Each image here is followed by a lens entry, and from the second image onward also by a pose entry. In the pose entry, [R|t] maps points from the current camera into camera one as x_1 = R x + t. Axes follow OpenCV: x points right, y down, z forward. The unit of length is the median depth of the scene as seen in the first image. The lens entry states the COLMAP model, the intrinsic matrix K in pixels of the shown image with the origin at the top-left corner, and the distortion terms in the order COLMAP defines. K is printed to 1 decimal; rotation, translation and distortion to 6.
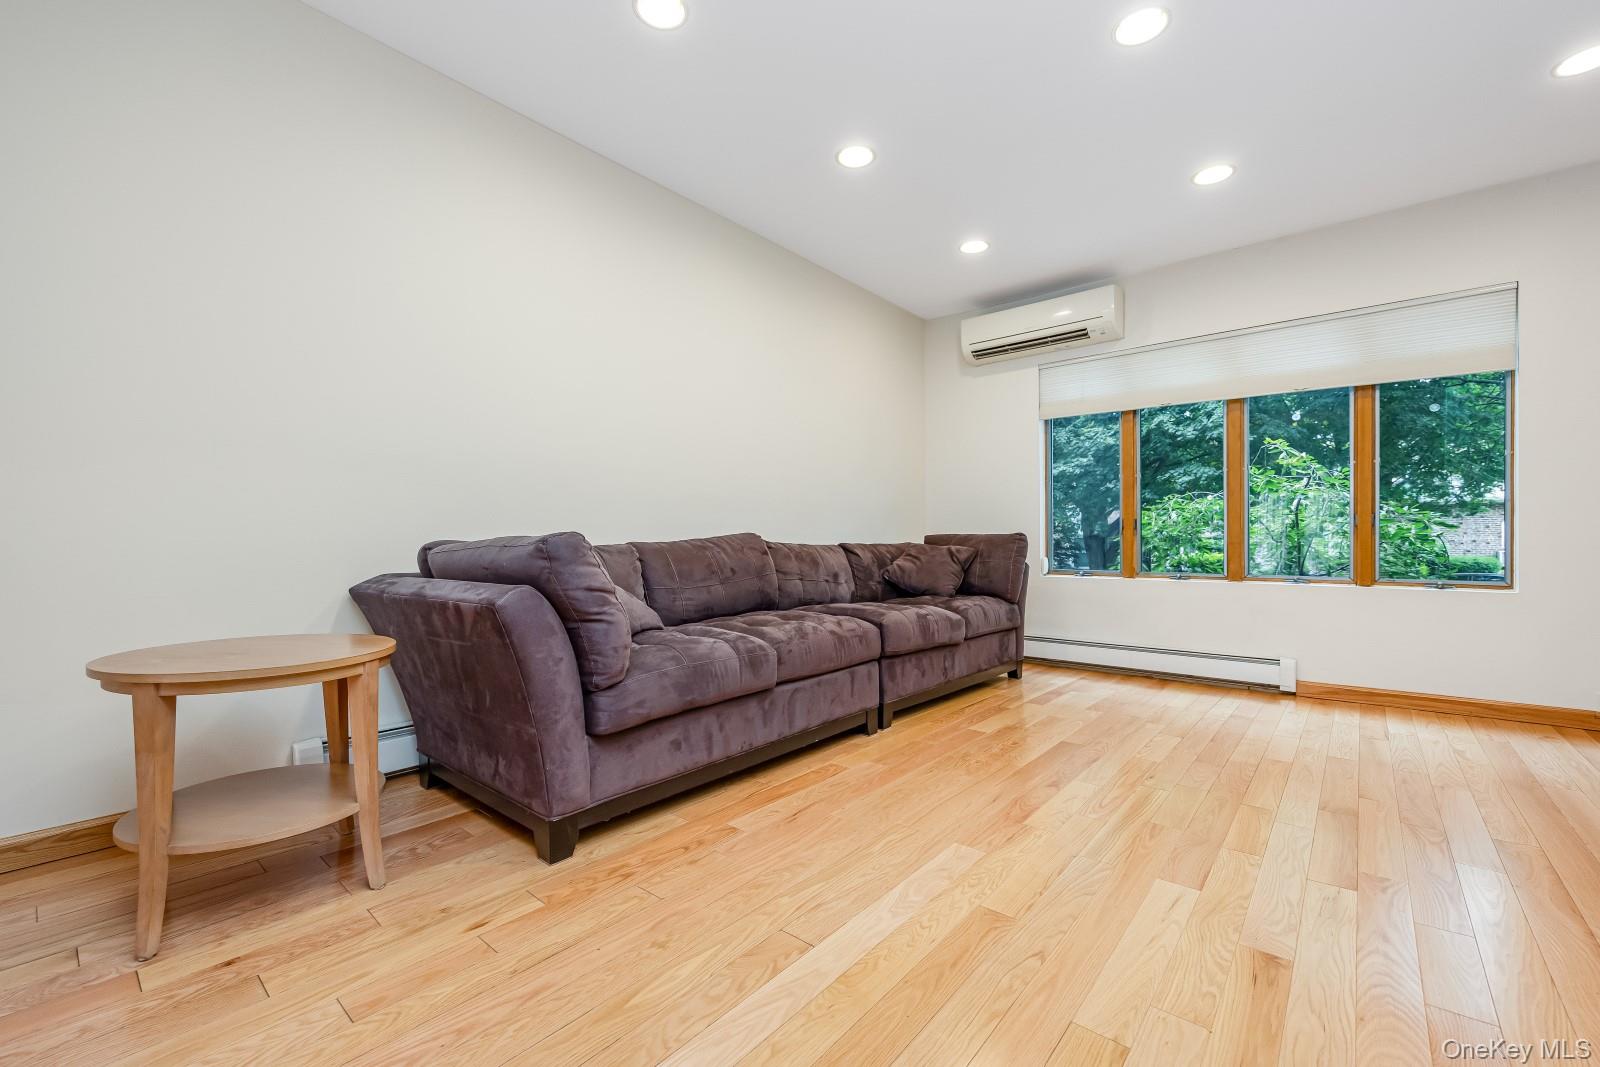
lens RADIAL K [[659.2, 0, 836.5], [0, 659.2, 542.1], [0, 0, 1]] dist [-0.008255, 0.001502]
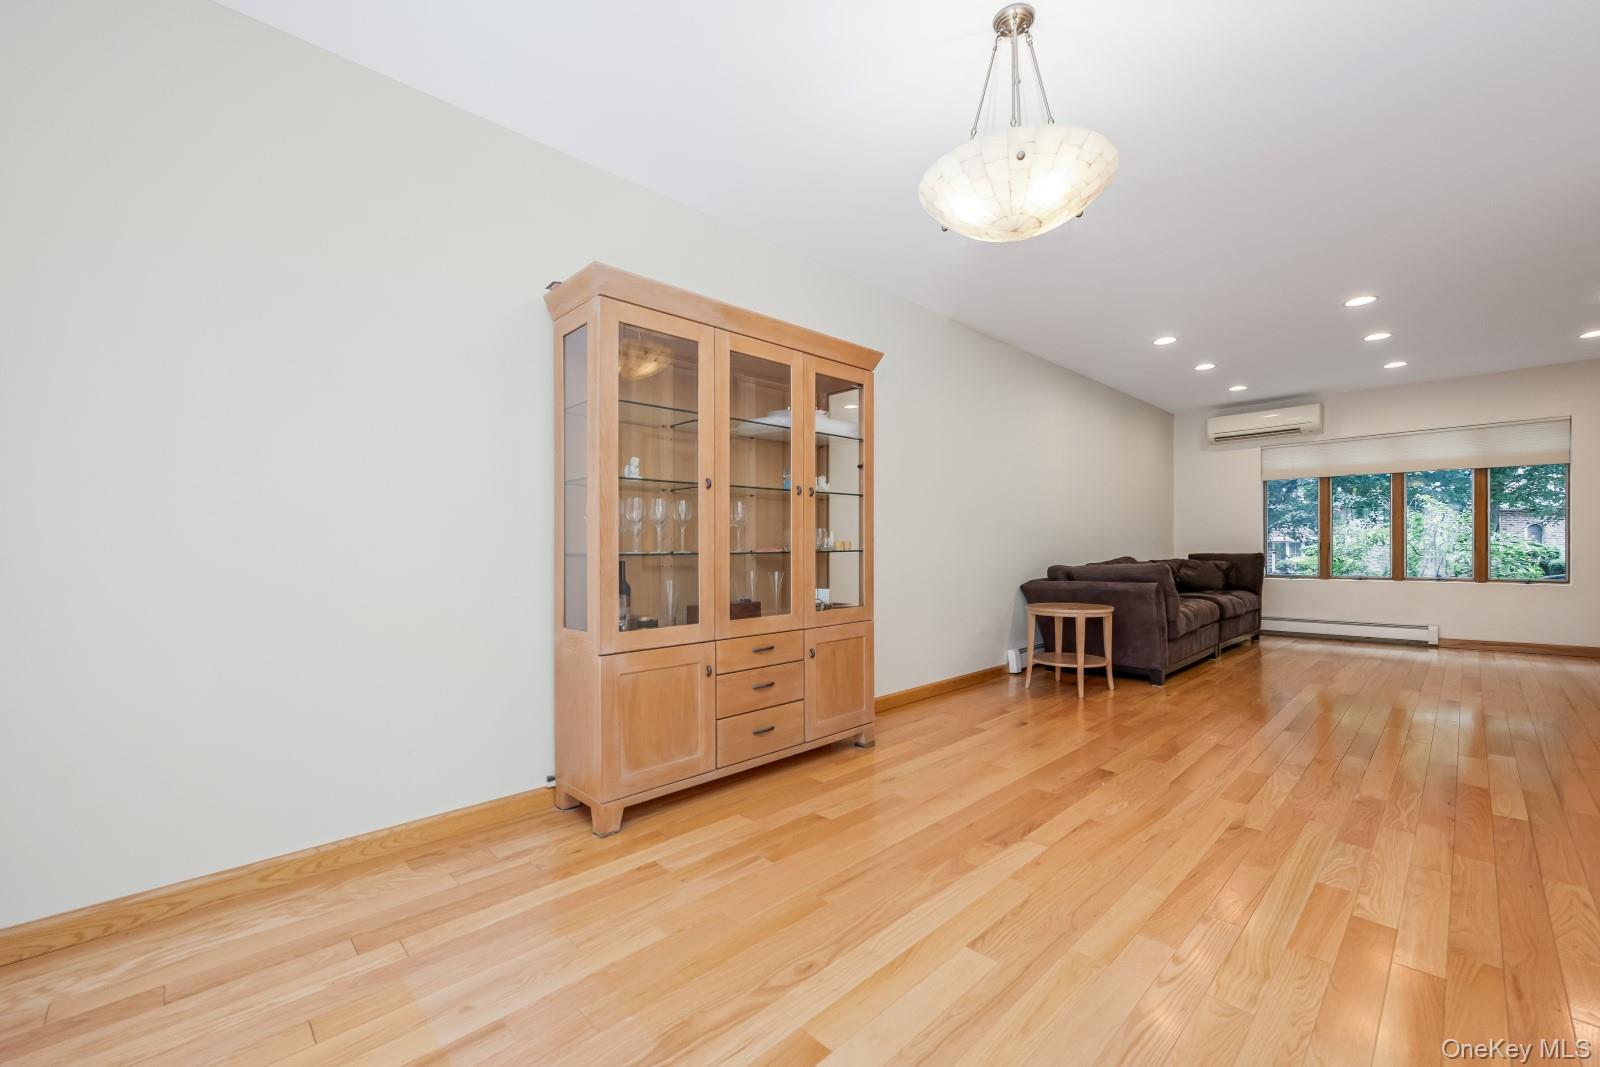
lens RADIAL K [[659.2, 0, 848.0], [0, 659.2, 551.6], [0, 0, 1]] dist [-0.008255, 0.001502]
pose [[0.996184, -0.010967, -0.086588, -0.625098], [0.011506, 0.999917, 0.005733, -0.039246], [0.086518, -0.006707, 0.996228, -0.763658]]
